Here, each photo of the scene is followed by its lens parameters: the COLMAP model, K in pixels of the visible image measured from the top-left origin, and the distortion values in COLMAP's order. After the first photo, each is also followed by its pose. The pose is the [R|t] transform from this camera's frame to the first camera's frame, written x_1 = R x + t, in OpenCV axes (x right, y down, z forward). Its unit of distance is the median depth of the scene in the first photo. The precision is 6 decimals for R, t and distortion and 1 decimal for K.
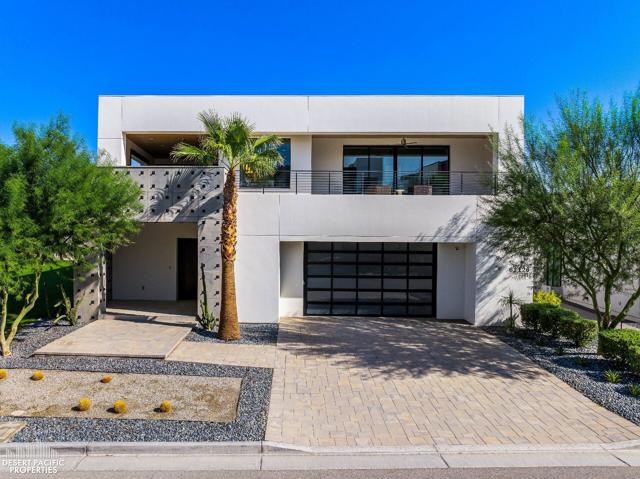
lens RADIAL K [[470.7, 0, 276.5], [0, 470.7, 238.2], [0, 0, 1]] dist [-0.030323, -0.034945]
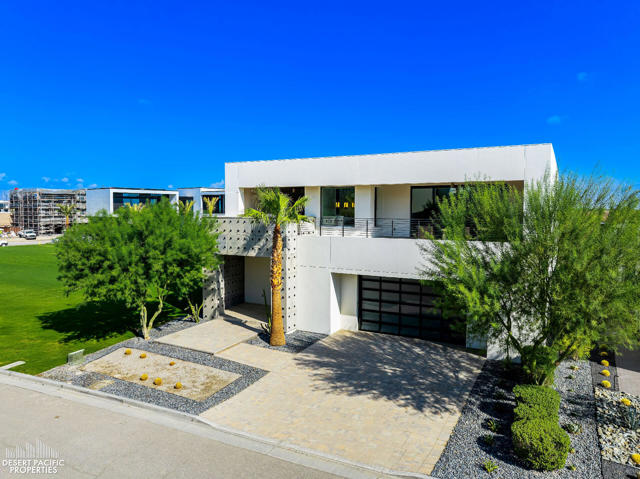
lens RADIAL K [[455.3, 0, 320.0], [0, 455.3, 239.5], [0, 0, 1]] dist [-0.038406, 0.000867]
pose [[0.896263, 0.027271, -0.442684, 0.610802], [-0.004462, 0.998612, 0.052484, -0.173207], [0.443501, -0.045064, 0.895140, -0.155171]]
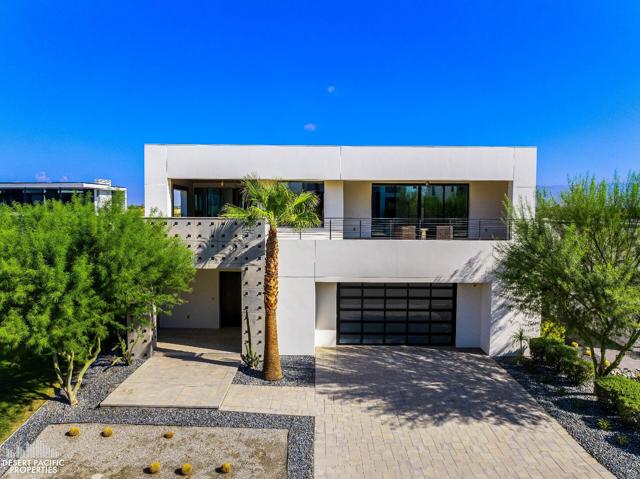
lens RADIAL K [[455.3, 0, 320.0], [0, 455.3, 239.5], [0, 0, 1]] dist [-0.038406, 0.000867]
pose [[0.999148, -0.002632, 0.041197, -0.029706], [0.000437, 0.998583, 0.053221, -0.172251], [-0.041279, -0.053157, 0.997733, -0.065891]]
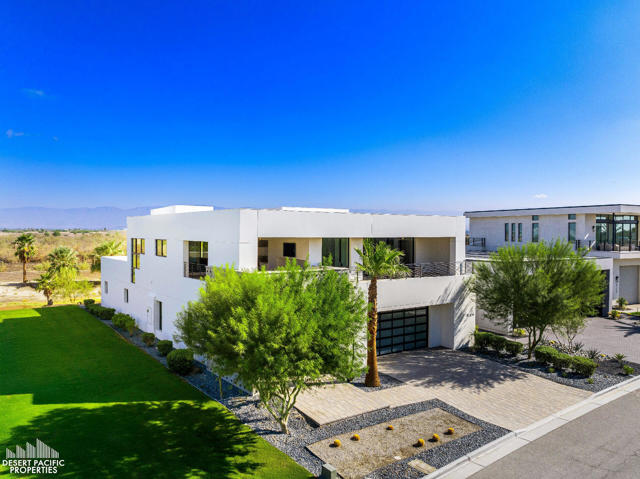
lens RADIAL K [[455.3, 0, 320.0], [0, 455.3, 239.5], [0, 0, 1]] dist [-0.038406, 0.000867]
pose [[0.819382, -0.015692, 0.573034, -1.092094], [0.013481, 0.999876, 0.008104, -0.282167], [-0.573090, 0.001085, 0.819492, -0.130544]]
